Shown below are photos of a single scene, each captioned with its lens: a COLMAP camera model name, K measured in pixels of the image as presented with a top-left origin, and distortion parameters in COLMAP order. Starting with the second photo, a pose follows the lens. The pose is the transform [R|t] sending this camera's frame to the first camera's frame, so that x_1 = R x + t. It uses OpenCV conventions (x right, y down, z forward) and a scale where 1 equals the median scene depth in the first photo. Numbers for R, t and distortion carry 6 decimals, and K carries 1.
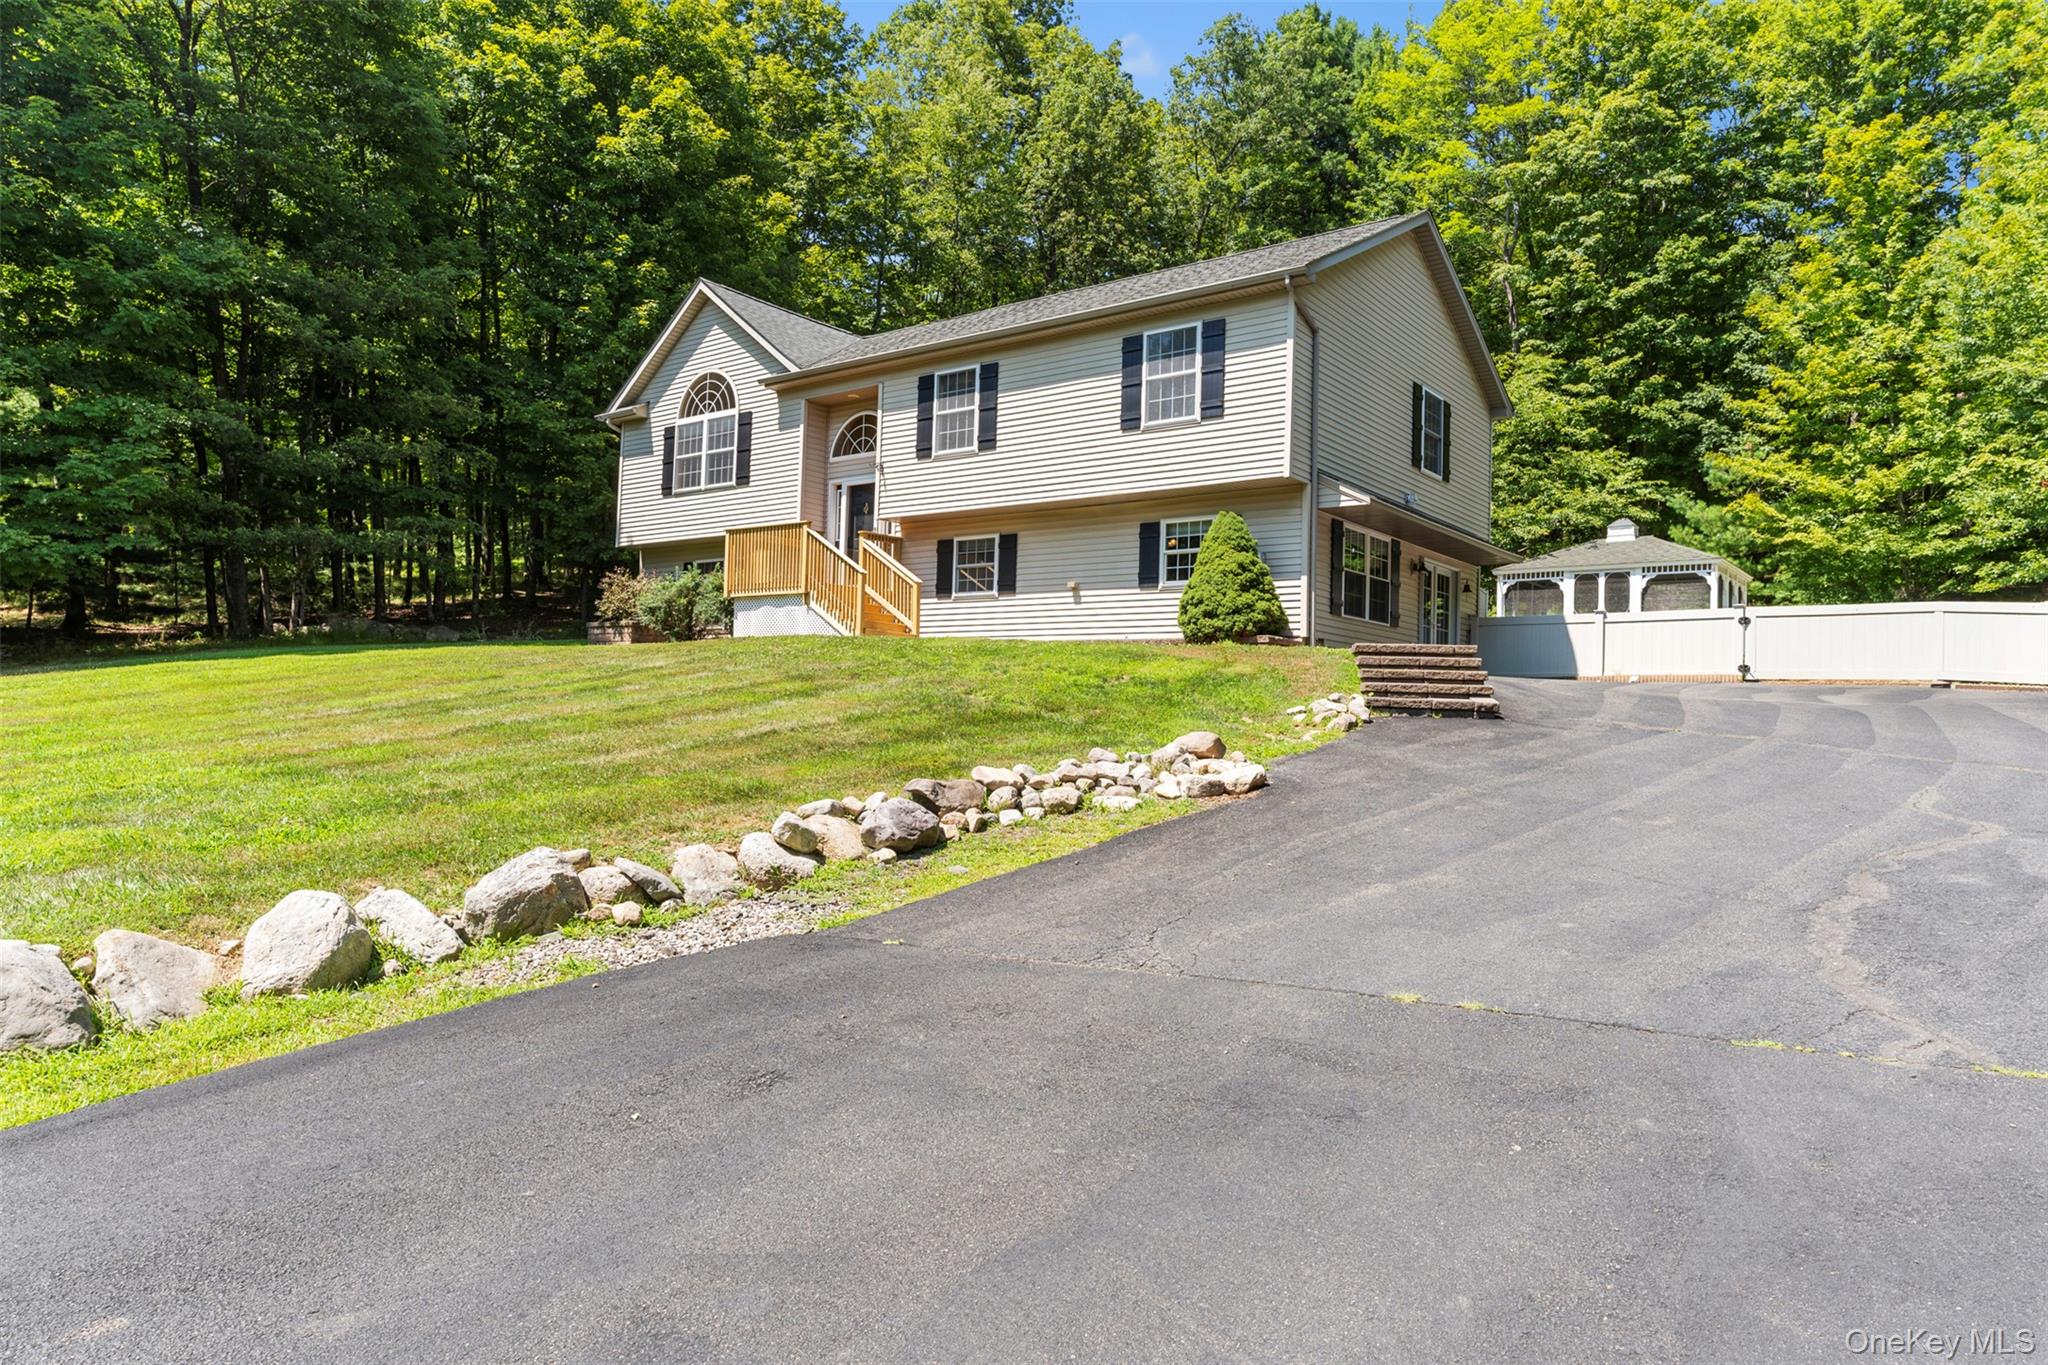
lens RADIAL K [[1267.6, 0, 1026.9], [0, 1267.6, 671.7], [0, 0, 1]] dist [-0.008366, 0.003598]
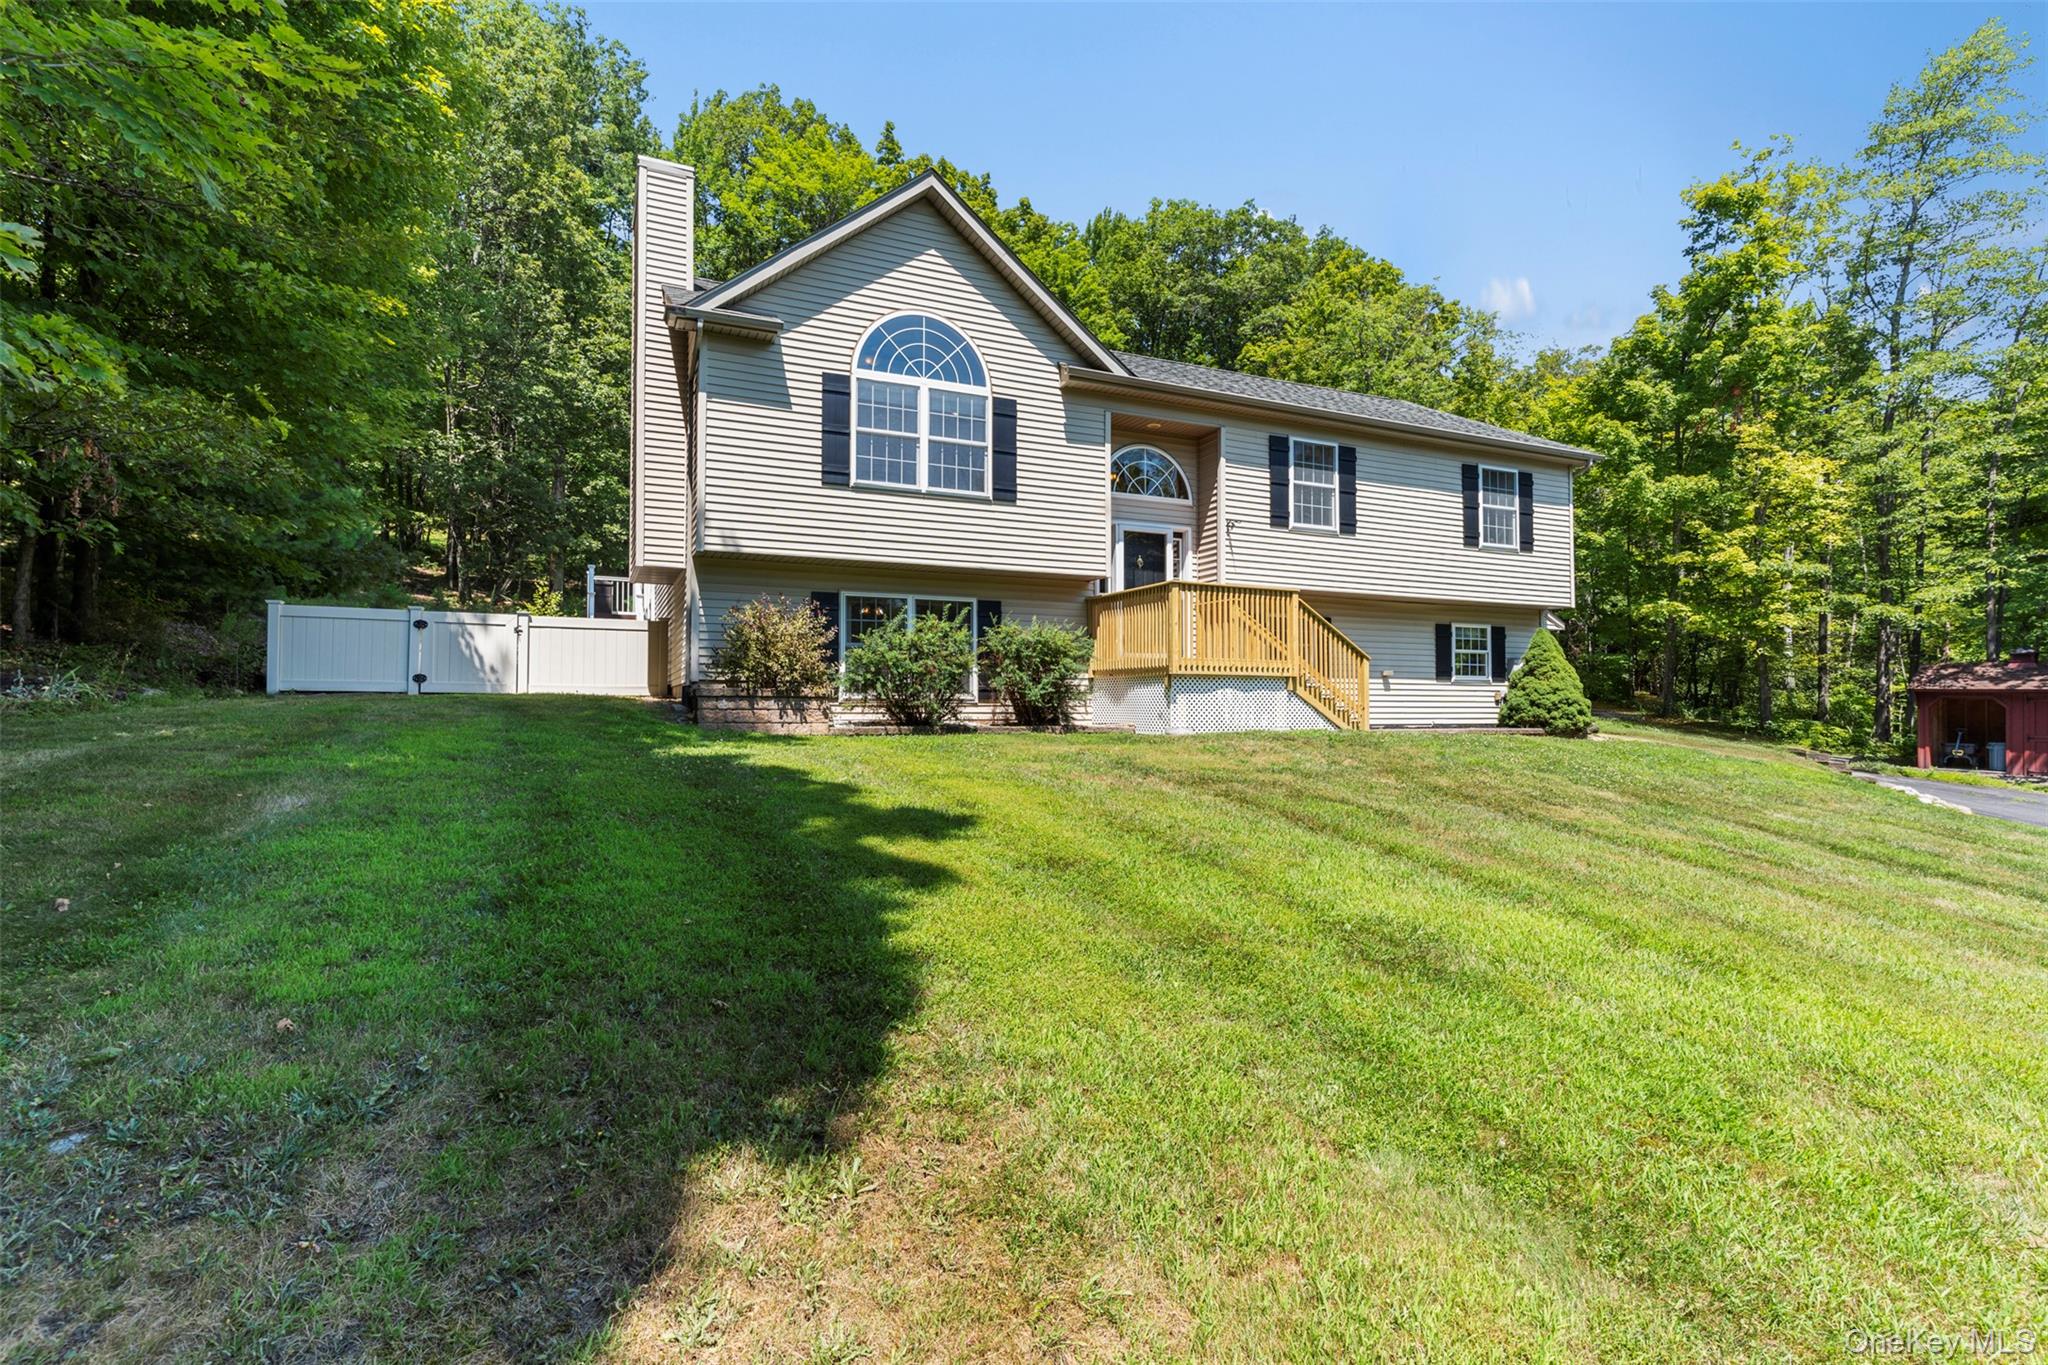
lens RADIAL K [[973.0, 0, 1005.7], [0, 973.0, 680.5], [0, 0, 1]] dist [0.005610, -0.002185]
pose [[0.472797, 0.001147, 0.881170, -0.720657], [-0.020974, 0.999730, 0.009952, -0.054002], [-0.880922, -0.023187, 0.472694, 0.758202]]
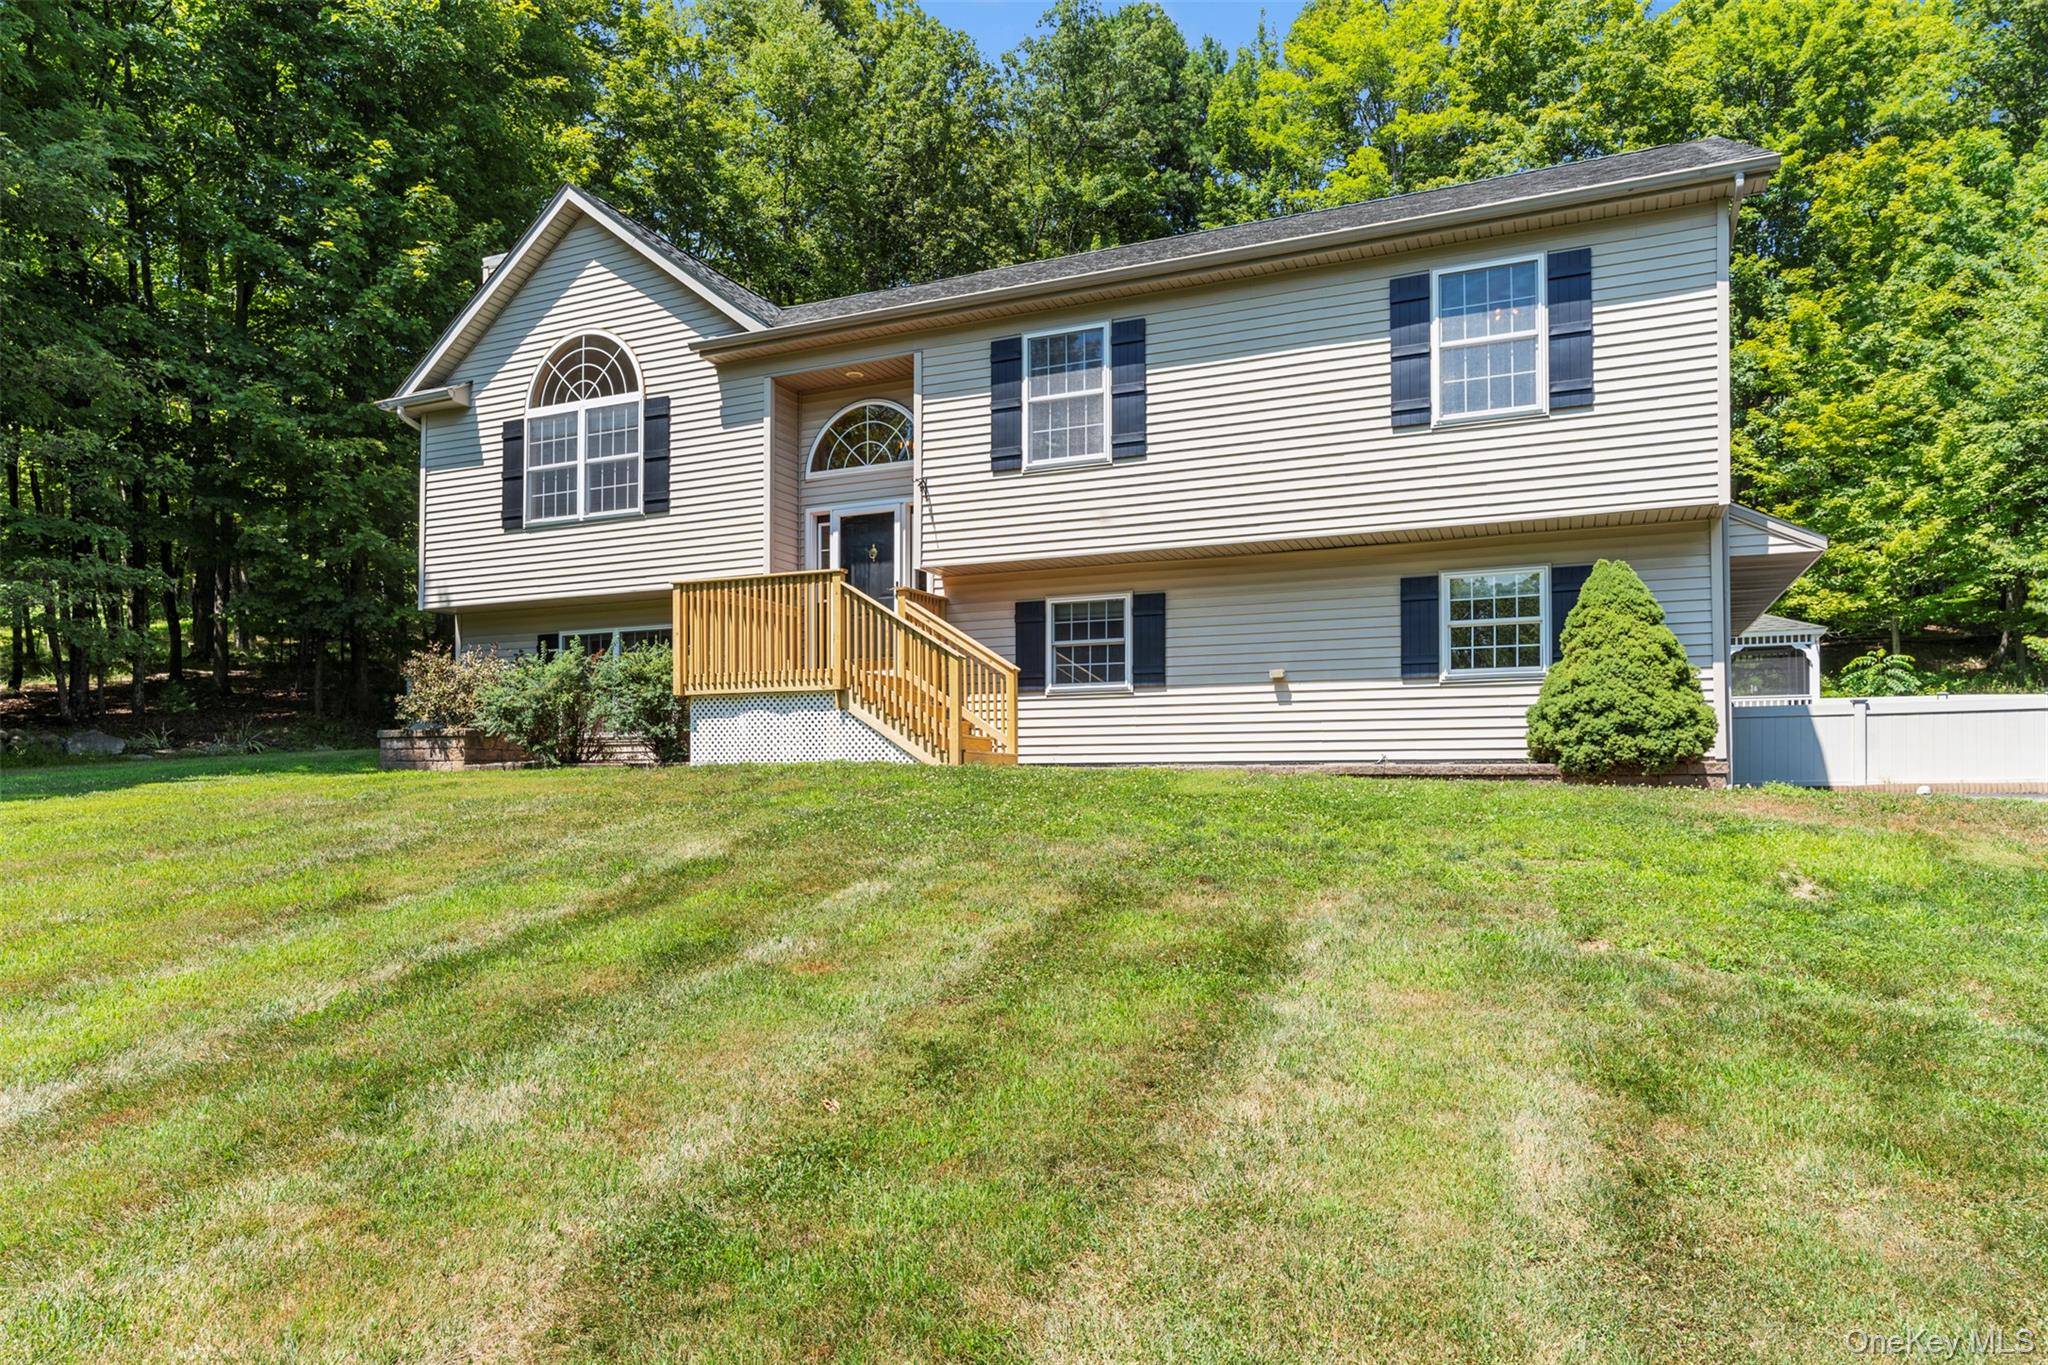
lens RADIAL K [[1267.6, 0, 1025.7], [0, 1267.6, 769.5], [0, 0, 1]] dist [-0.008366, 0.003598]
pose [[0.971468, -0.025965, 0.235745, -0.202589], [0.019300, 0.999347, 0.030537, -0.035926], [-0.236384, -0.025116, 0.971335, 0.346238]]
